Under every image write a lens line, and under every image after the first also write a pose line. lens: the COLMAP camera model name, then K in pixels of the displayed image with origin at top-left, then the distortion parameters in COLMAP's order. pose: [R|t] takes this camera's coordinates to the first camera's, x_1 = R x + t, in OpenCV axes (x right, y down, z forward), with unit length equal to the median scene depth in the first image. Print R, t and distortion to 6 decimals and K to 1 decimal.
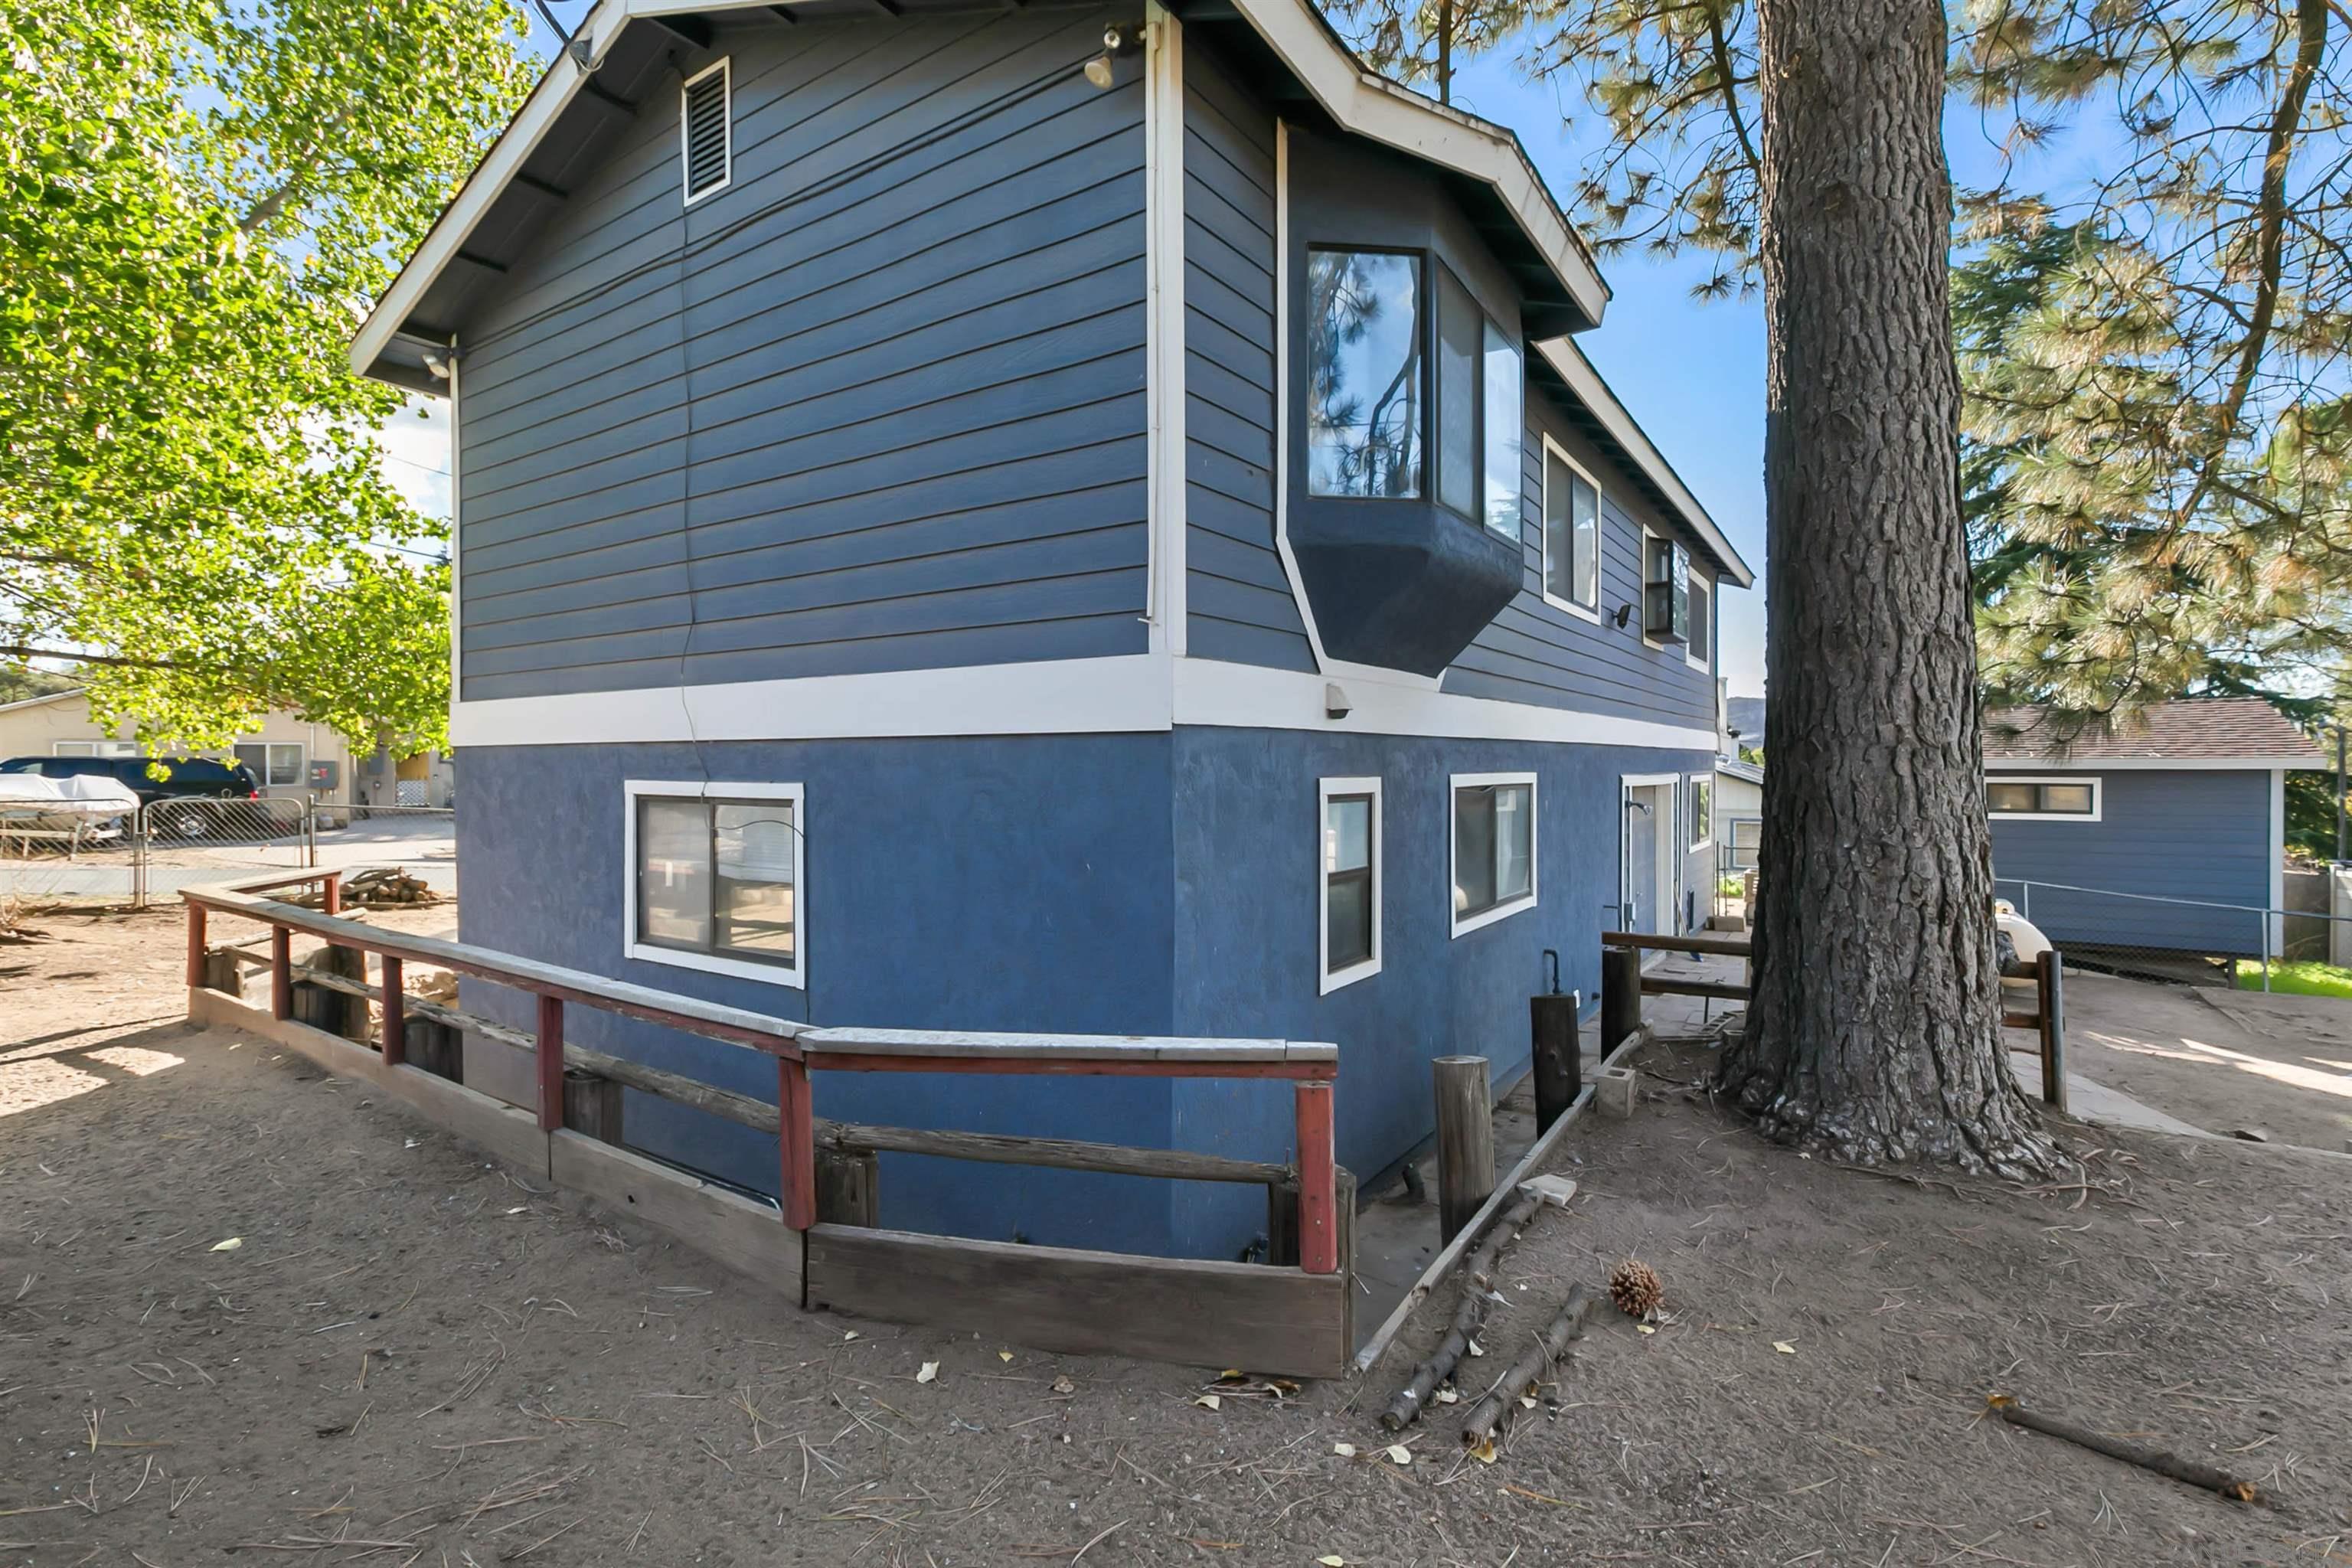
lens RADIAL K [[1071.1, 0, 1175.3], [0, 1071.1, 787.0], [0, 0, 1]] dist [0.000471, -0.001044]
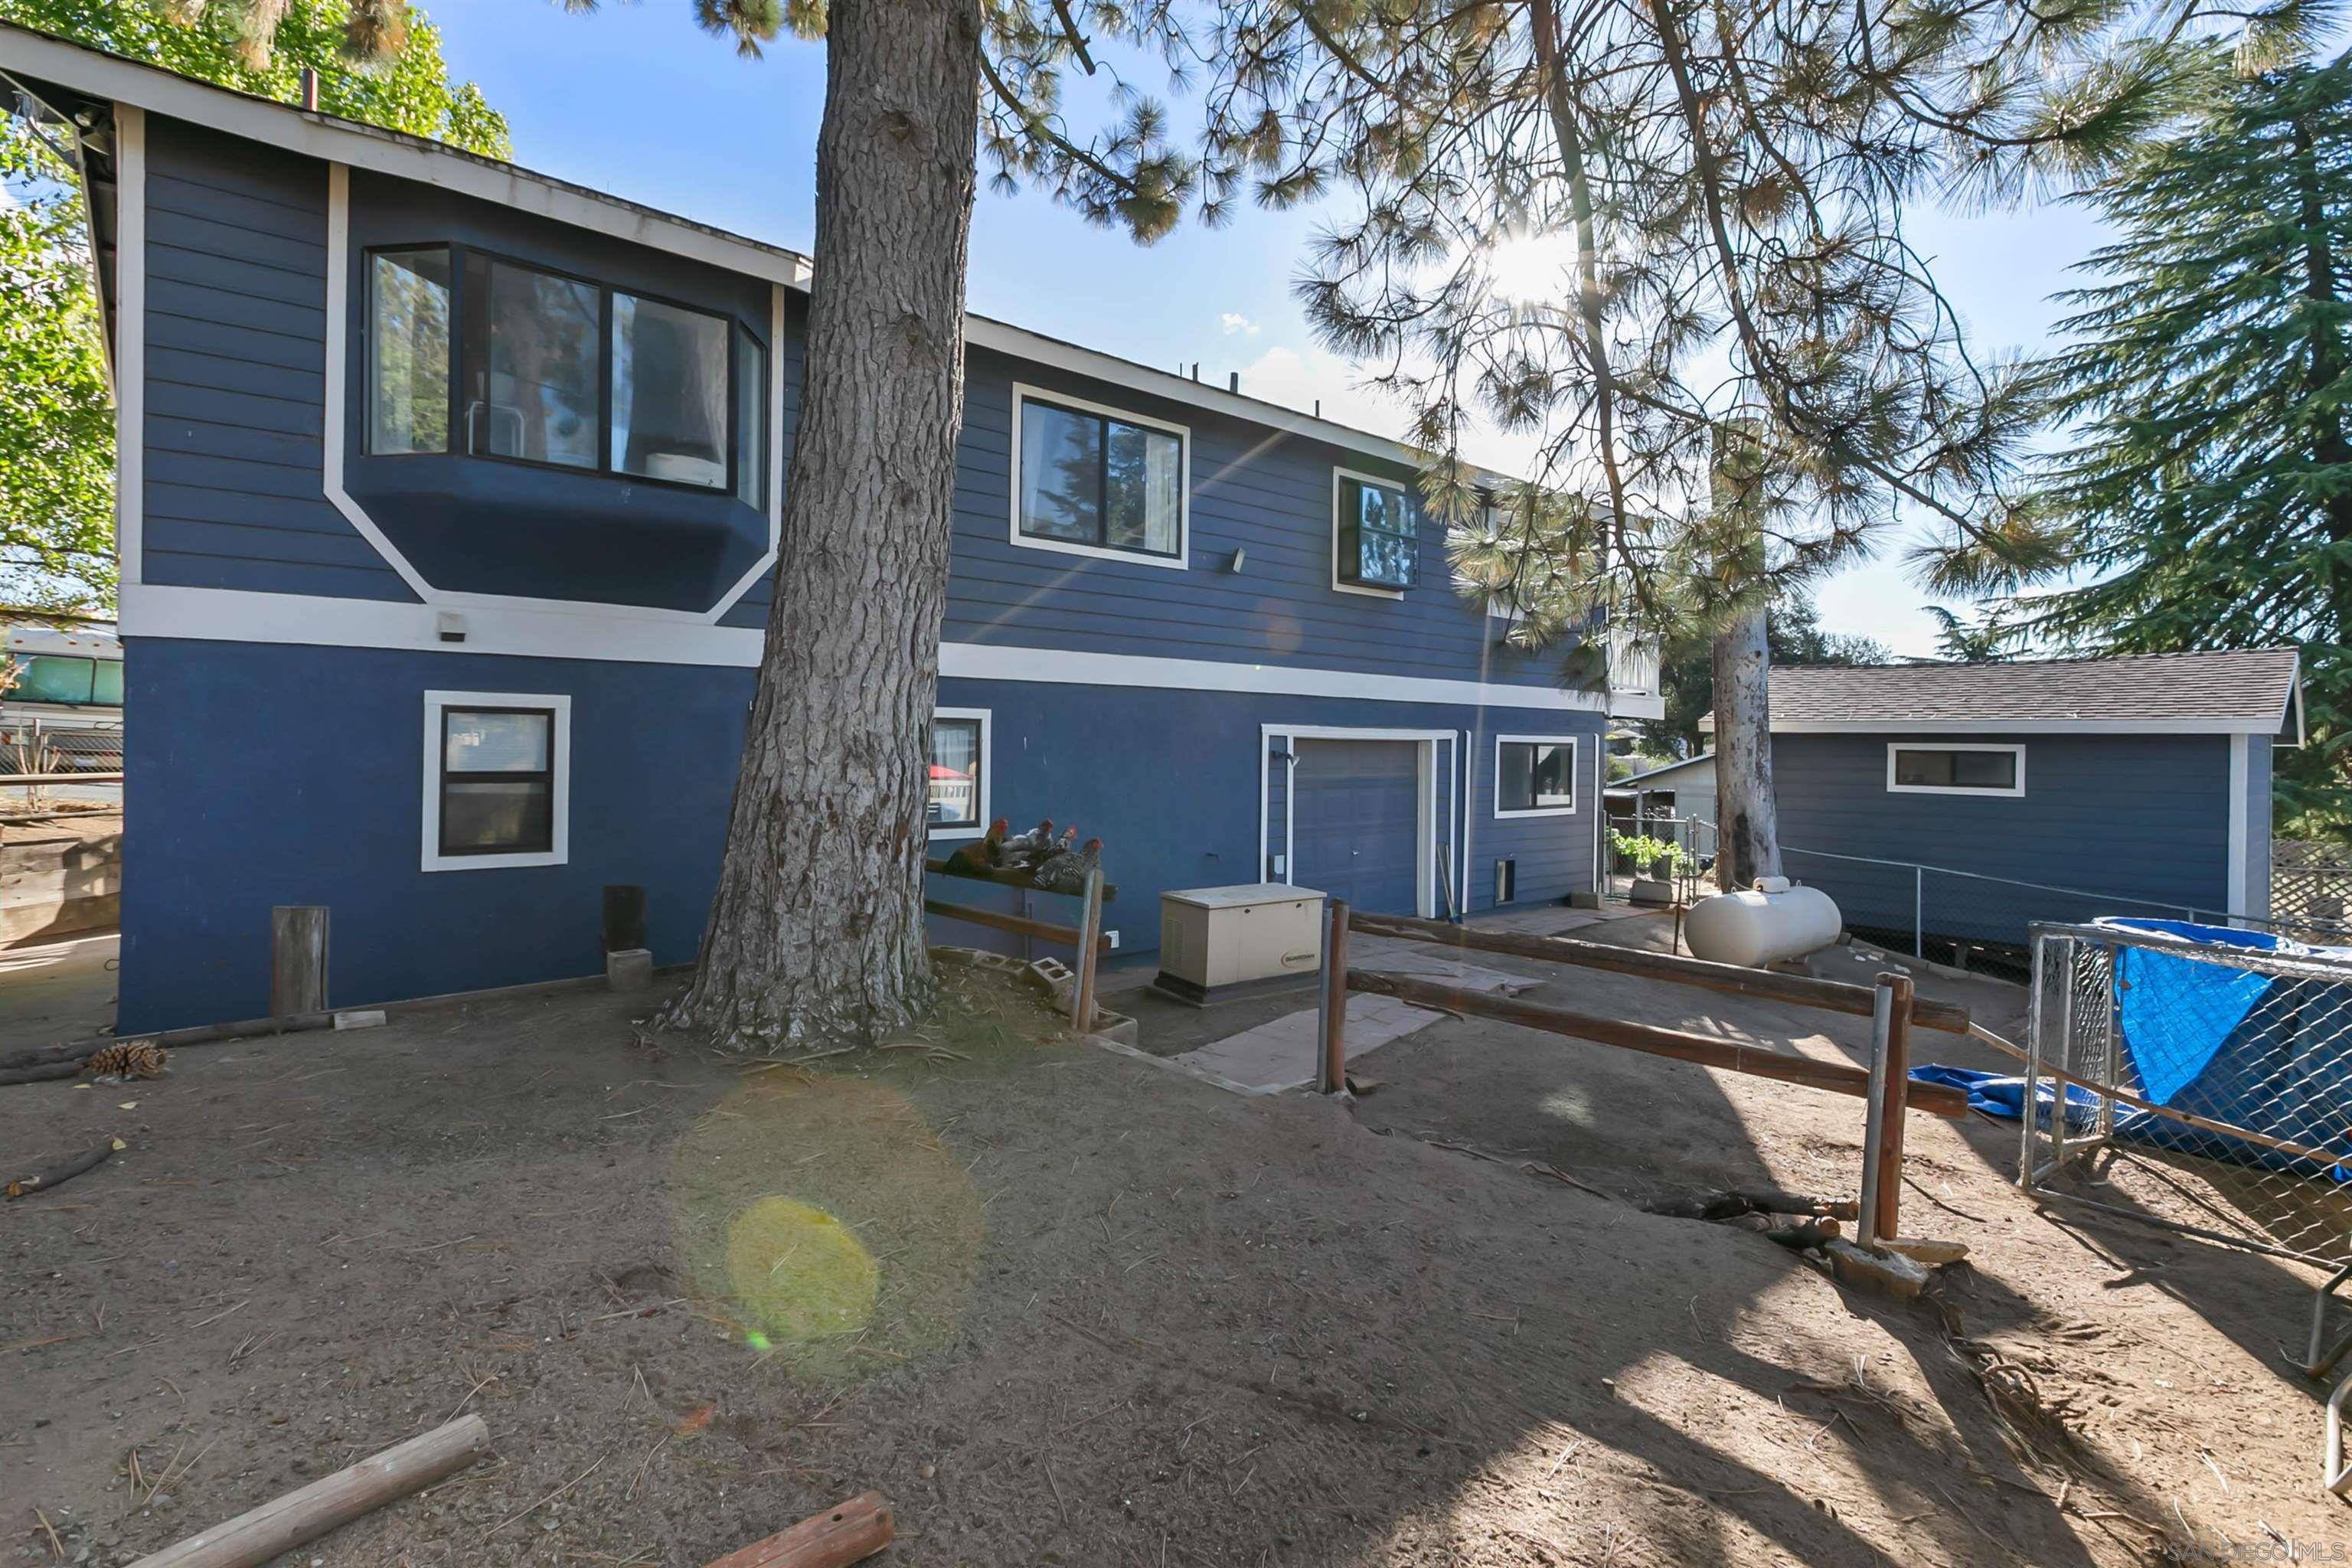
lens RADIAL K [[1071.1, 0, 1184.5], [0, 1071.1, 763.7], [0, 0, 1]] dist [0.000471, -0.001044]
pose [[0.967304, 0.020554, -0.252787, 1.157136], [-0.020953, 0.999780, 0.001116, 0.050507], [0.252754, 0.004217, 0.967521, 0.050017]]
